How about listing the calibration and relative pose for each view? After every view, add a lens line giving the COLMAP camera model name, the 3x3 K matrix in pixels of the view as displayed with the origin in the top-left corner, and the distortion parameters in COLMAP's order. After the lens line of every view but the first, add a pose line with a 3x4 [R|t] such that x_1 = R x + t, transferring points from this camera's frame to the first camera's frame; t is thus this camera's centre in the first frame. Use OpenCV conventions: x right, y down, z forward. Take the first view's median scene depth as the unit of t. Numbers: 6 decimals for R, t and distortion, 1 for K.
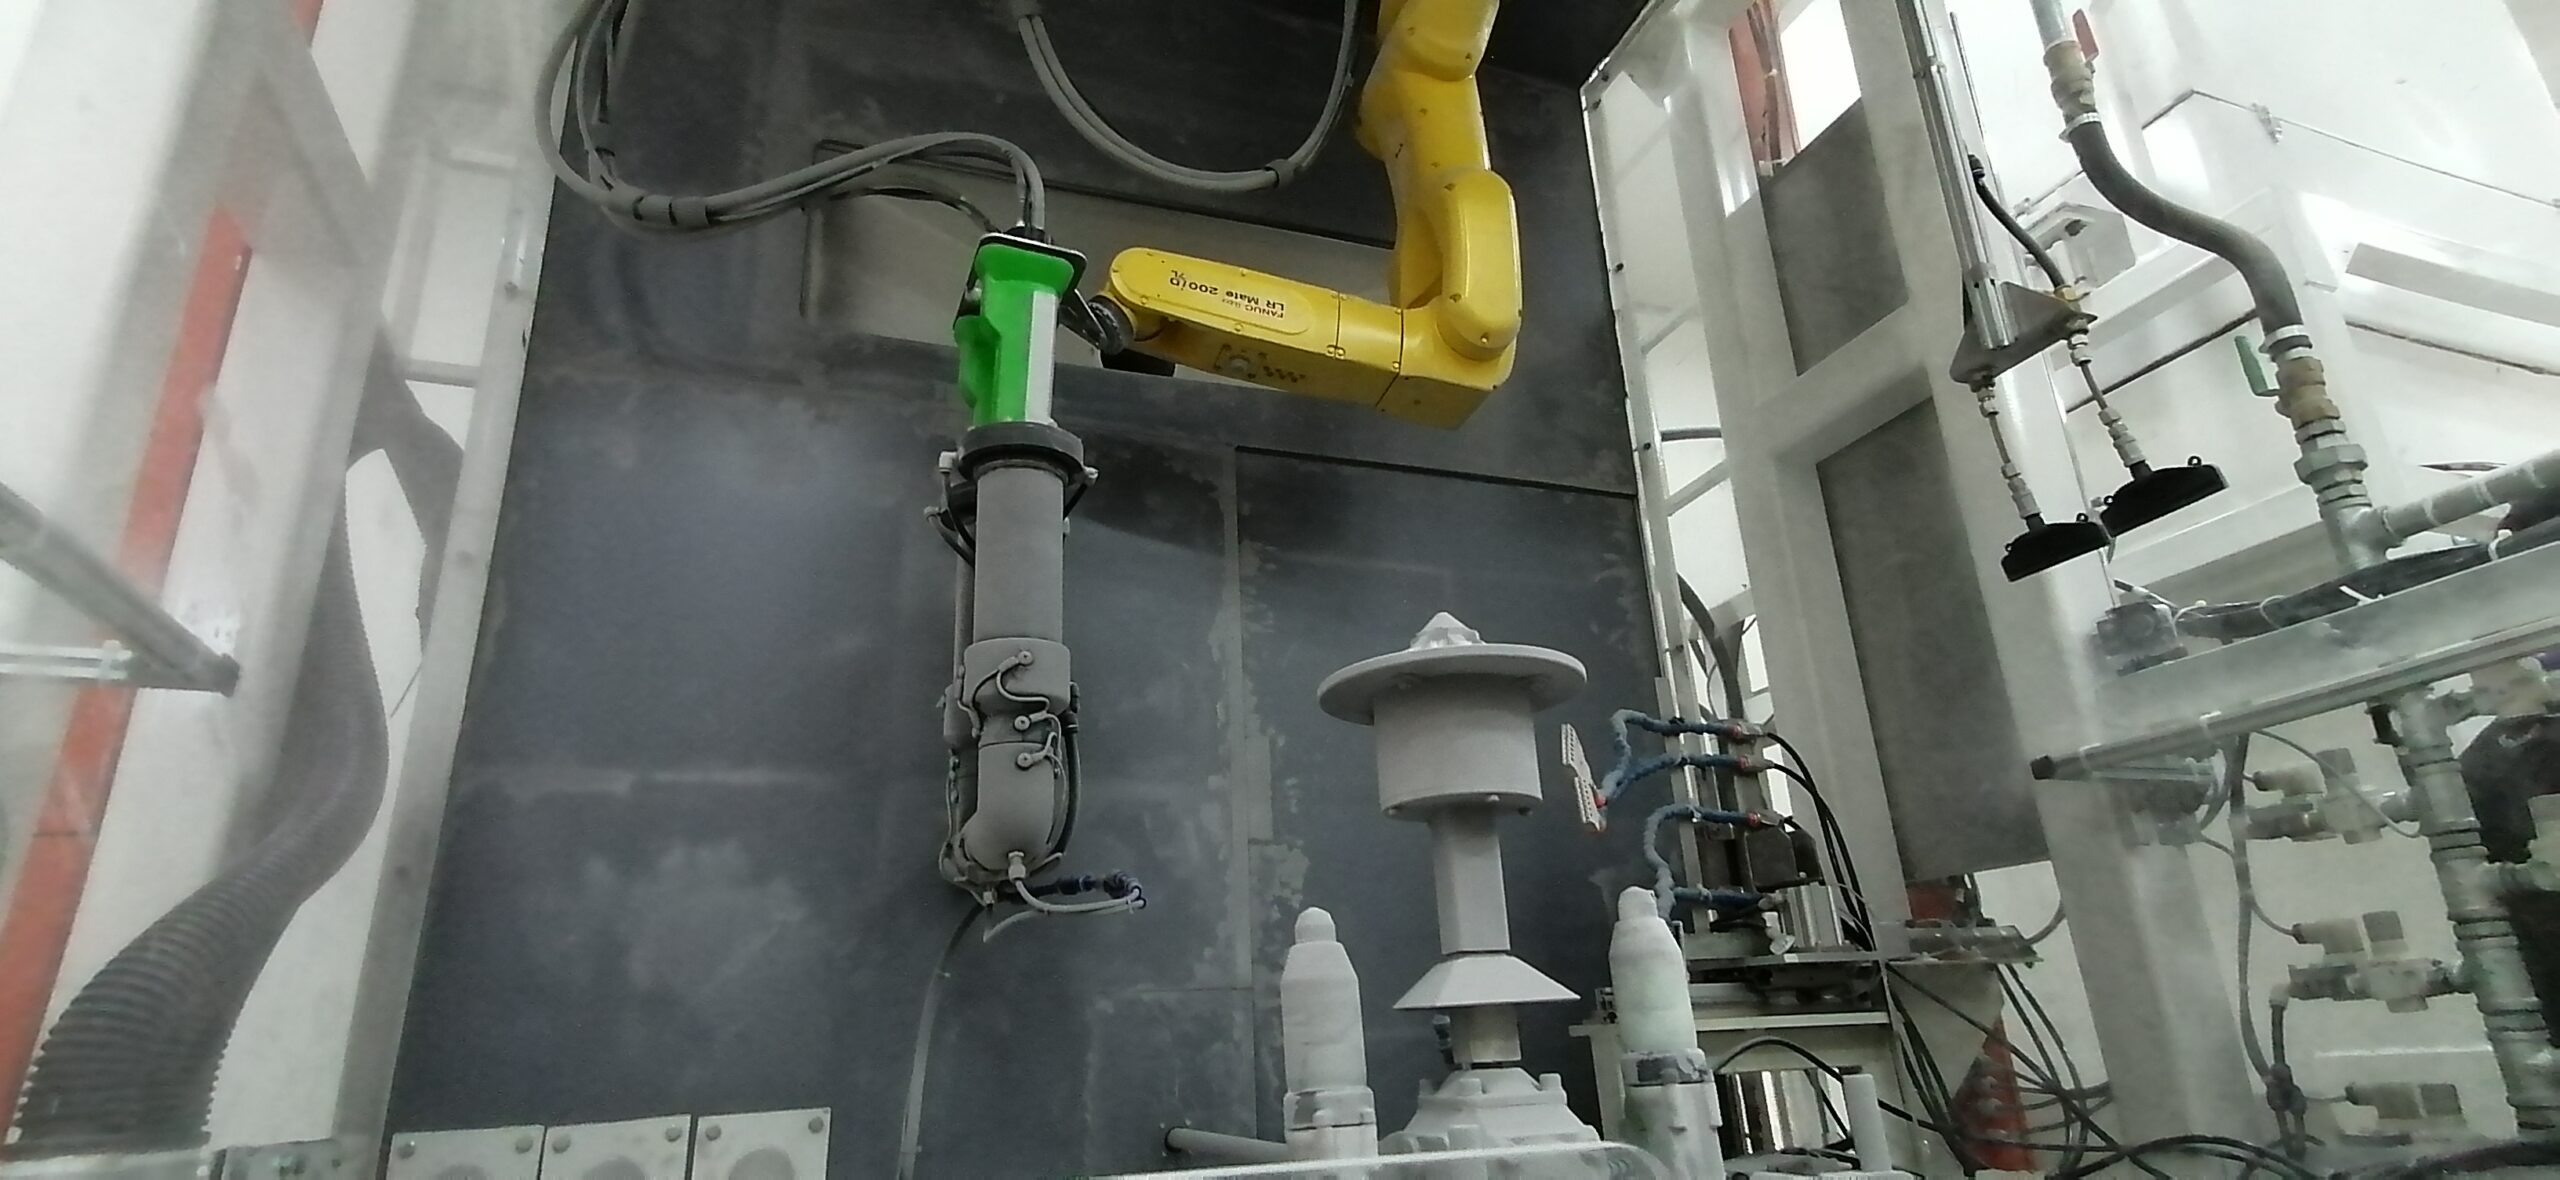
lens RADIAL K [[1275.8, 0, 1290.0], [0, 1275.8, 548.4], [0, 0, 1]] dist [0.040441, -0.019906]
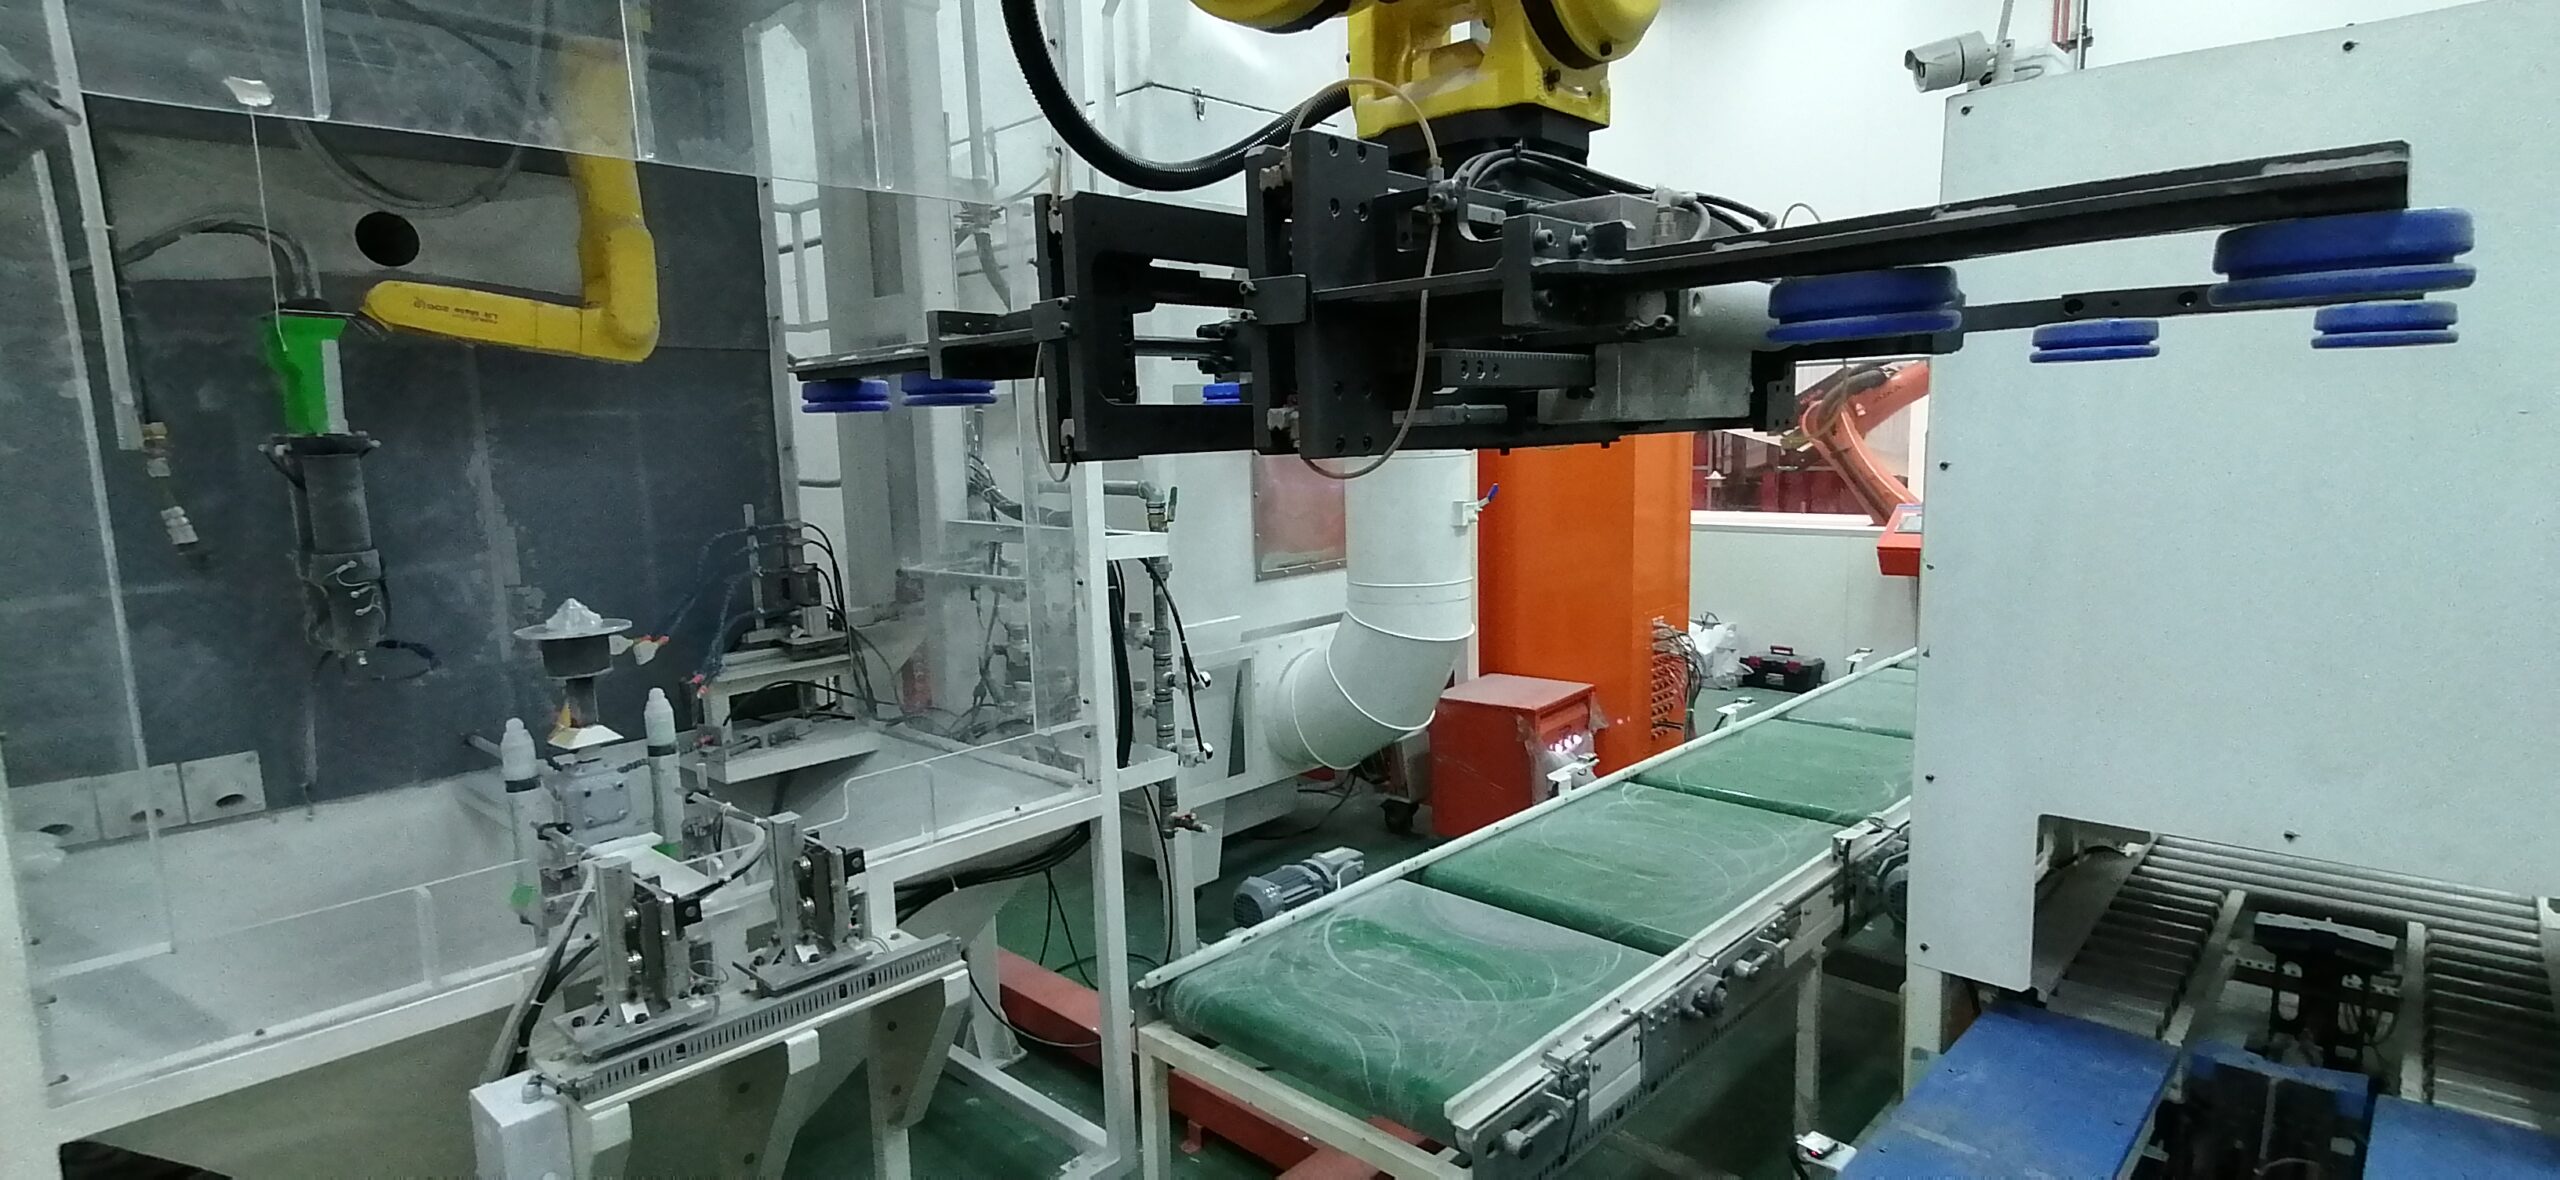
lens RADIAL K [[1275.8, 0, 1276.6], [0, 1275.8, 576.4], [0, 0, 1]] dist [0.040441, -0.019906]
pose [[0.897413, -0.045305, 0.438860, 0.146895], [-0.161266, 0.892198, 0.421872, -0.730464], [-0.410663, -0.449366, 0.793364, -0.889680]]
